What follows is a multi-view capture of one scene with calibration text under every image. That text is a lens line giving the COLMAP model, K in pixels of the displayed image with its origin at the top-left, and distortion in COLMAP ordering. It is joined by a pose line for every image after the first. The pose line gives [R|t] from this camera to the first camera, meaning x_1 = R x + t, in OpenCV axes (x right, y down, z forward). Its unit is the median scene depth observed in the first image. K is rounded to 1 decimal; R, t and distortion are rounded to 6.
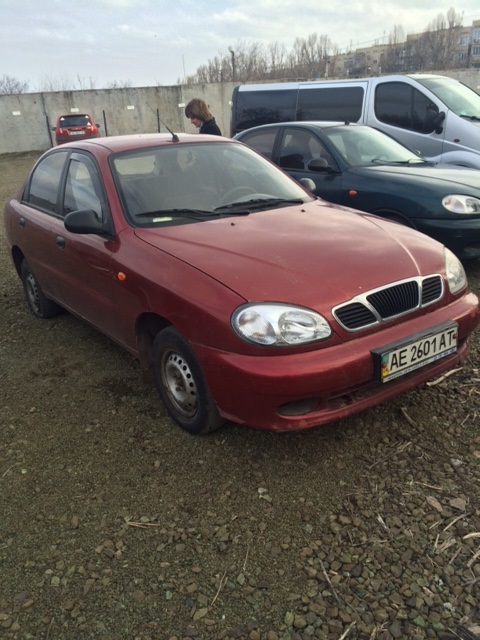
lens RADIAL K [[541.3, 0, 240.0], [0, 541.3, 320.0], [0, 0, 1]] dist [0.090862, -0.112719]
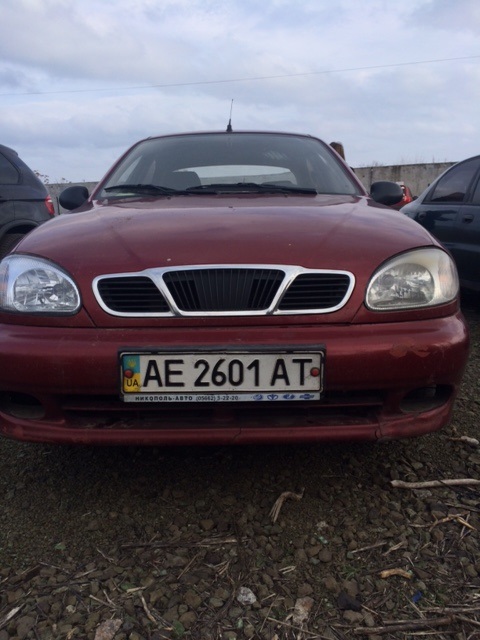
lens RADIAL K [[541.3, 0, 240.0], [0, 541.3, 320.0], [0, 0, 1]] dist [0.090862, -0.112719]
pose [[0.815435, 0.153412, -0.558149, 0.667423], [-0.230695, 0.970484, -0.070290, 0.036816], [0.530892, 0.186079, 0.826758, 0.519320]]
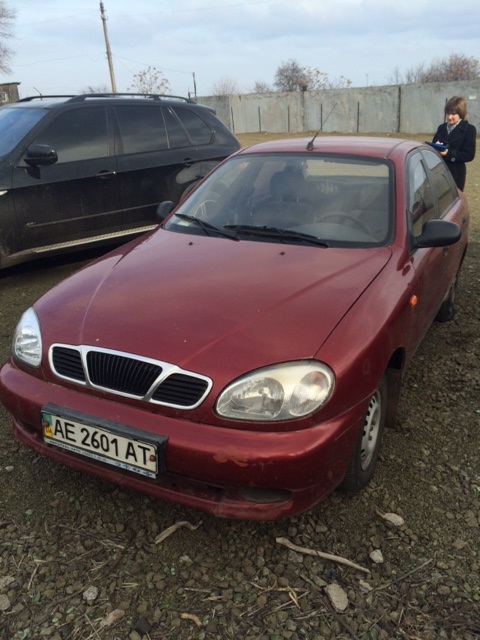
lens RADIAL K [[541.3, 0, 240.0], [0, 541.3, 320.0], [0, 0, 1]] dist [0.090862, -0.112719]
pose [[0.453859, 0.358097, -0.815952, 1.024669], [-0.323047, 0.919525, 0.223863, -0.357315], [0.830453, 0.161989, 0.533017, 0.720440]]
